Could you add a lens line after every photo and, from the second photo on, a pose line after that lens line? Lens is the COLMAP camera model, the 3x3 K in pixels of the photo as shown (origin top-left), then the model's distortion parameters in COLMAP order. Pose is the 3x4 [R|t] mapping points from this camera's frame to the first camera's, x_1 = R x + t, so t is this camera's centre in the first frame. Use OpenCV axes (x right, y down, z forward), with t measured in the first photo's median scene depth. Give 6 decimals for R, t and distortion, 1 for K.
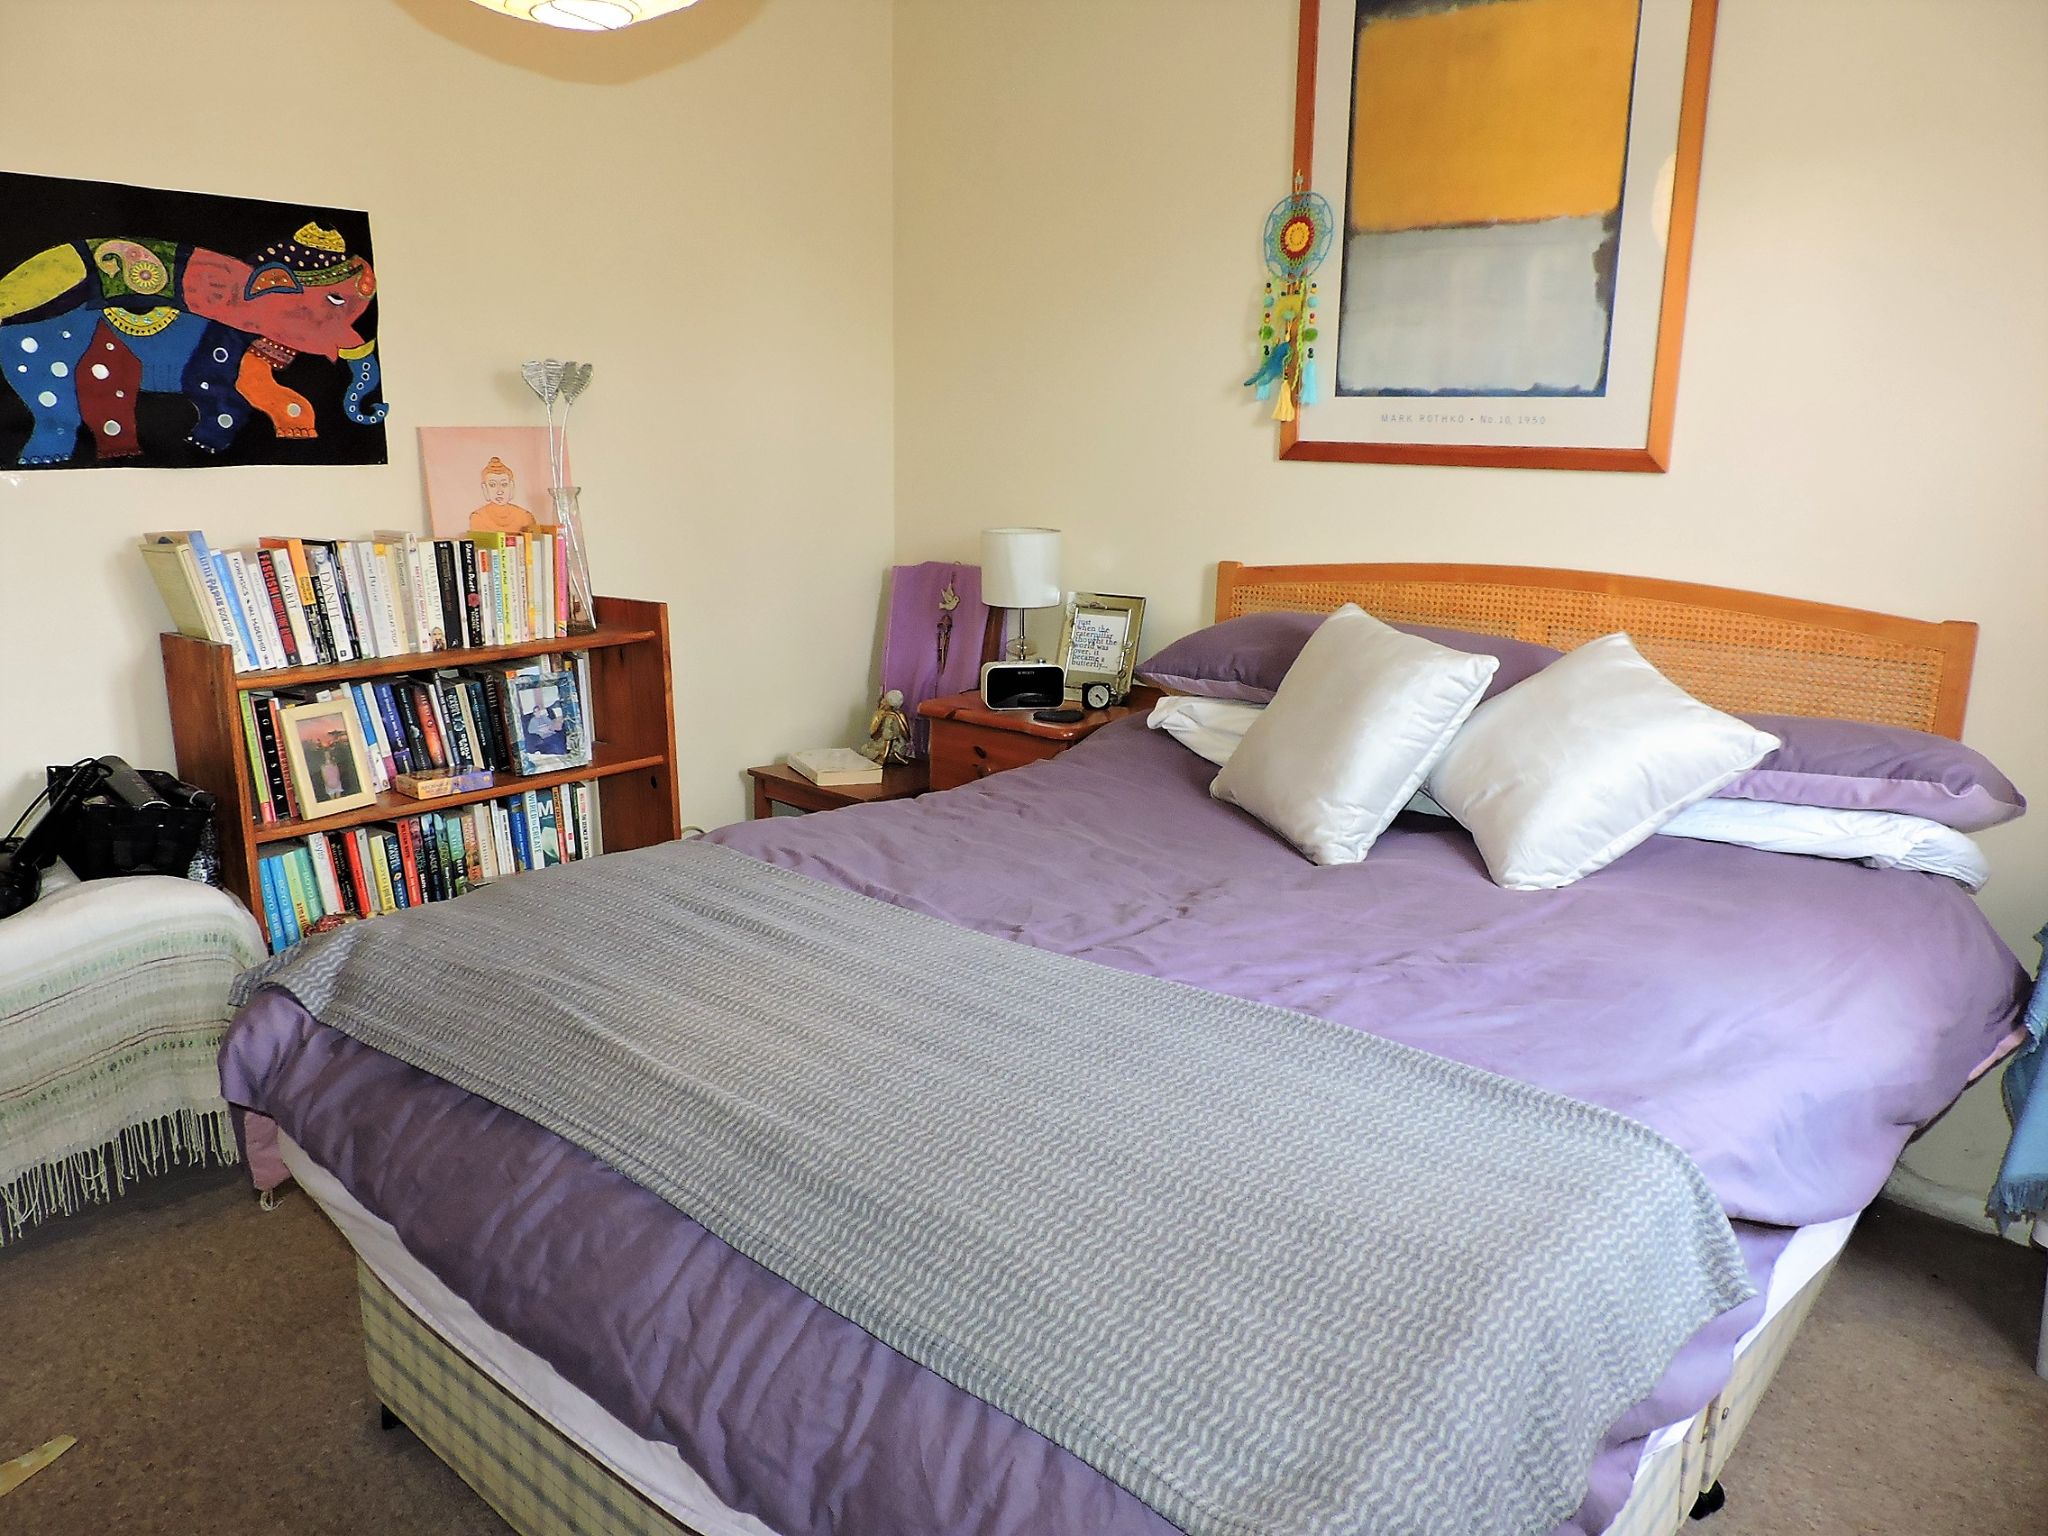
lens RADIAL K [[1470.6, 0, 1019.2], [0, 1470.6, 768.2], [0, 0, 1]] dist [-0.011448, 0.000368]
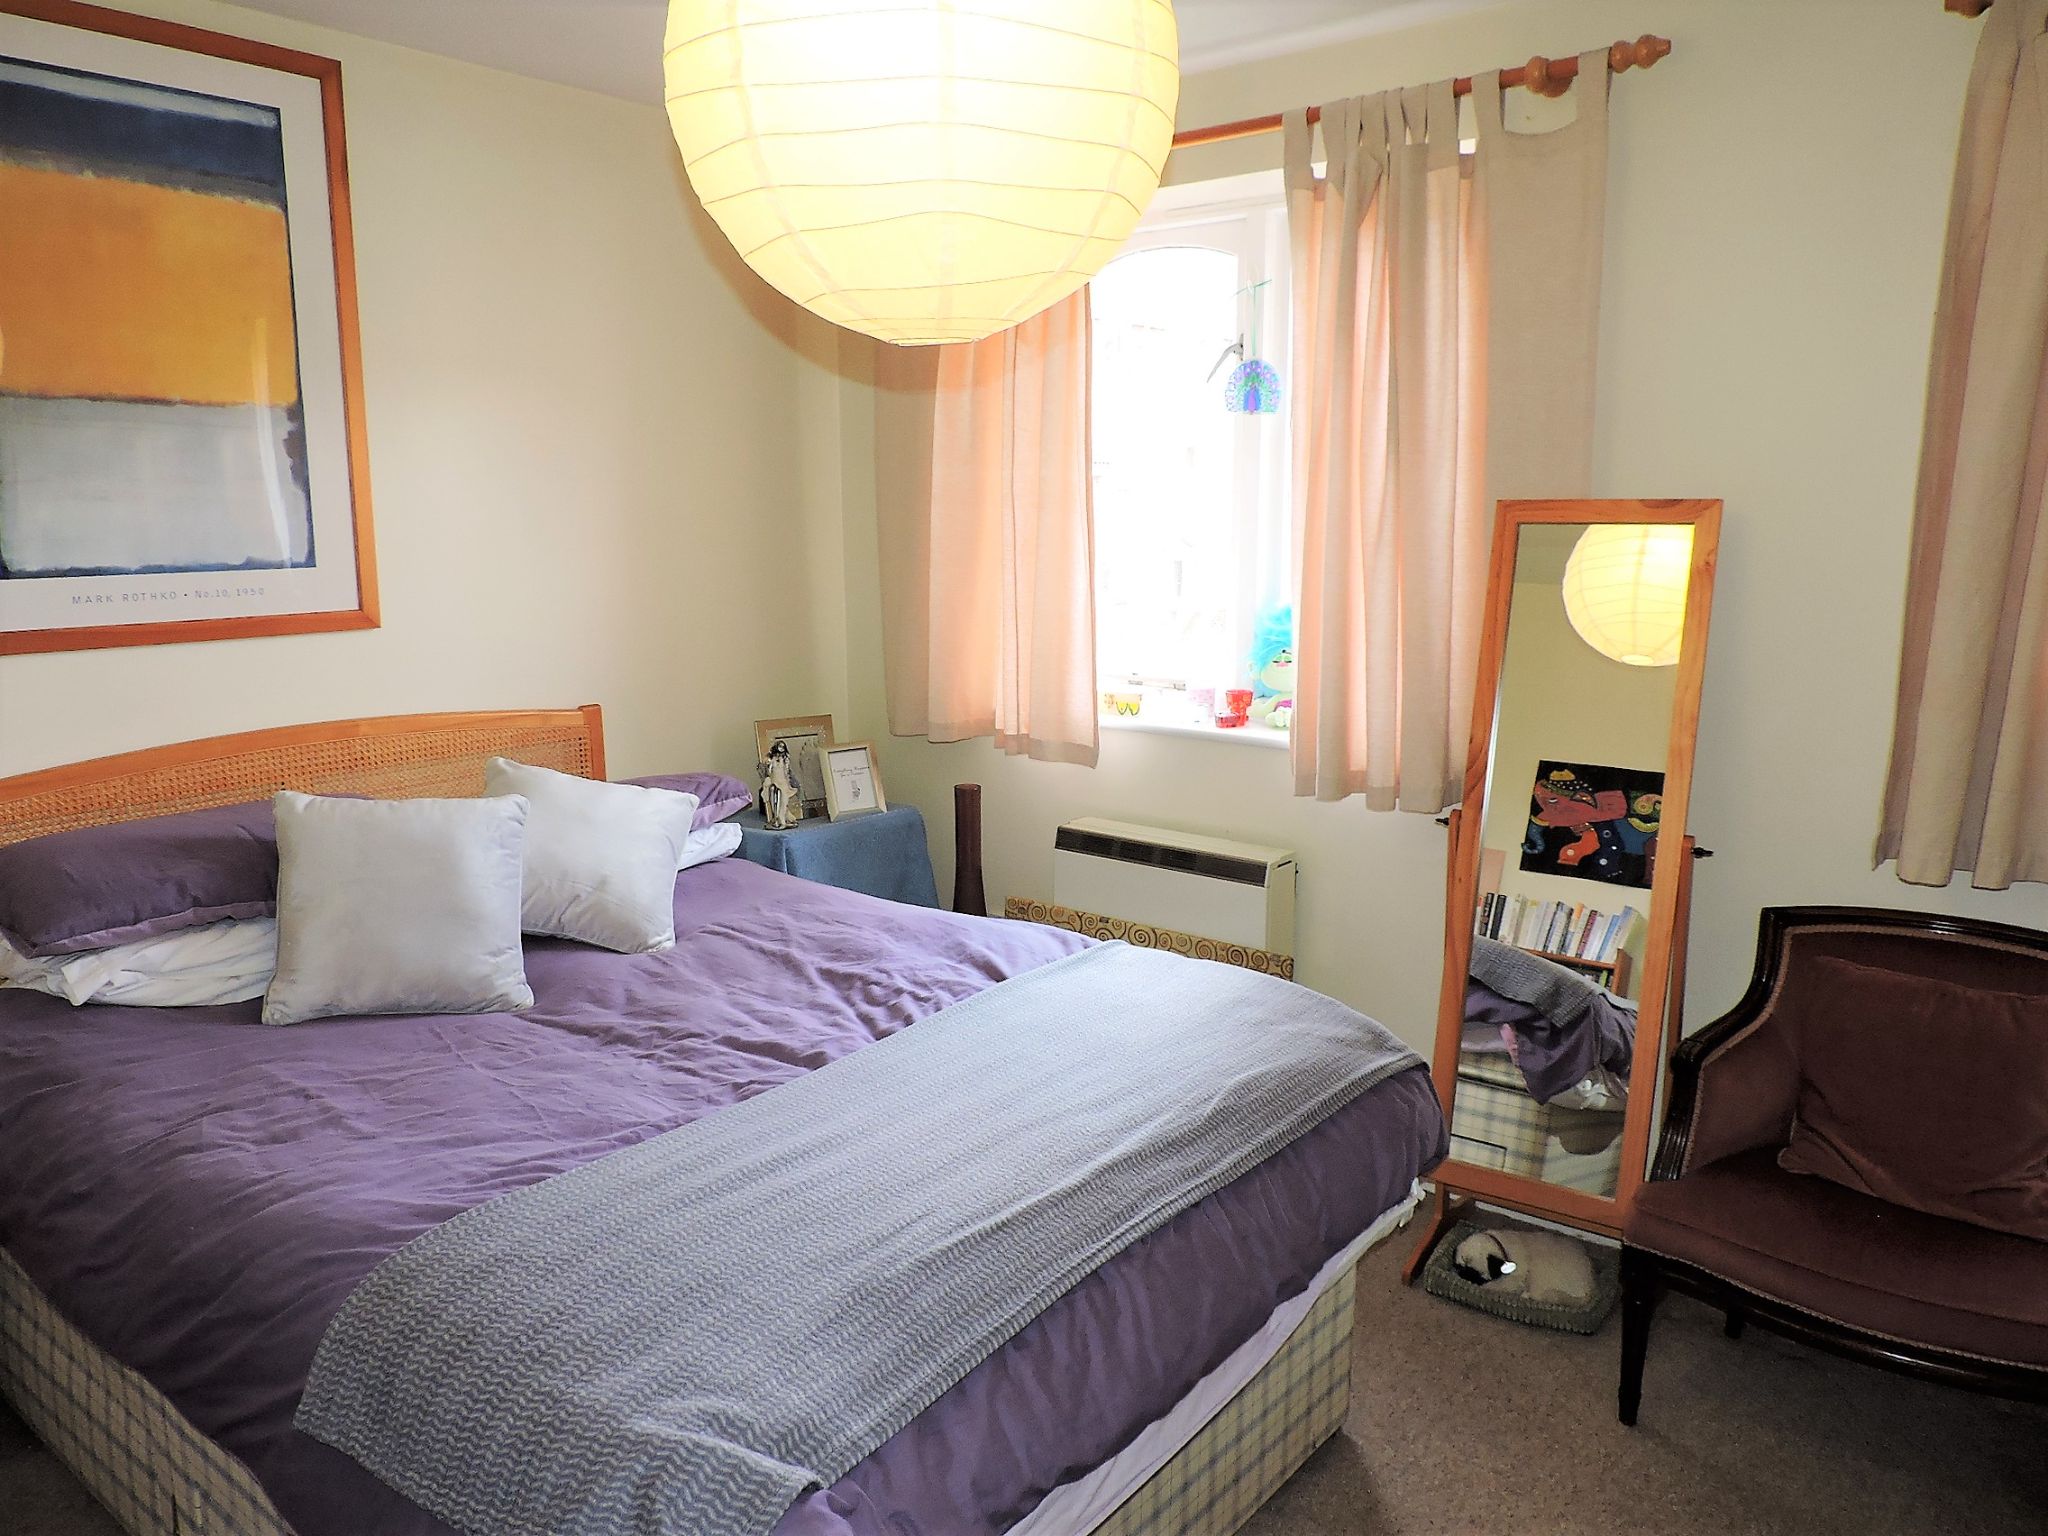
lens RADIAL K [[1470.6, 0, 1019.4], [0, 1470.6, 769.8], [0, 0, 1]] dist [-0.011448, 0.000368]
pose [[-0.037549, -0.199911, 0.979094, -1.459124], [0.228651, 0.952073, 0.203163, -0.412887], [-0.972784, 0.231500, 0.009960, 0.988607]]
